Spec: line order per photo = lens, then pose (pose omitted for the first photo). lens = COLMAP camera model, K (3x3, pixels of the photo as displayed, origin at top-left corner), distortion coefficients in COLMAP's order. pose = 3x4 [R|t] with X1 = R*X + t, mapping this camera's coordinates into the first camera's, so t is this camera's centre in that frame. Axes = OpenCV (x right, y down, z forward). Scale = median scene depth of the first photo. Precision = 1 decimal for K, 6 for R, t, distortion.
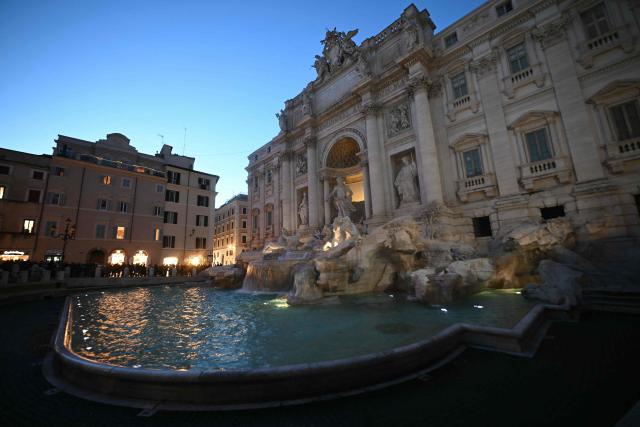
lens RADIAL K [[254.7, 0, 320.0], [0, 254.7, 213.5], [0, 0, 1]] dist [-0.002800, -0.000193]
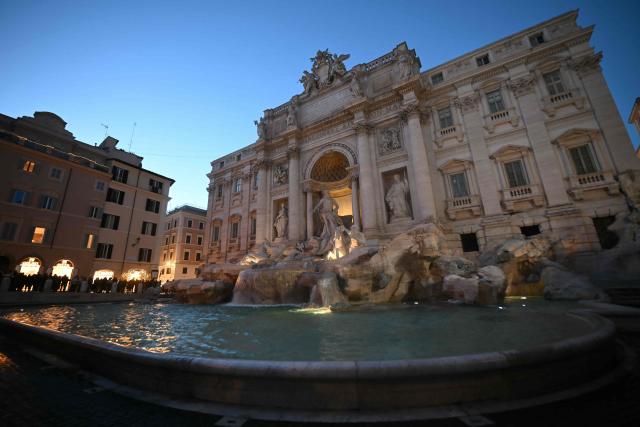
lens RADIAL K [[254.7, 0, 320.0], [0, 254.7, 213.5], [0, 0, 1]] dist [-0.002800, -0.000193]
pose [[0.969511, 0.075665, 0.233075, -0.212371], [-0.053455, 0.993532, -0.100184, 0.061620], [-0.239148, 0.084671, 0.967284, 0.071071]]
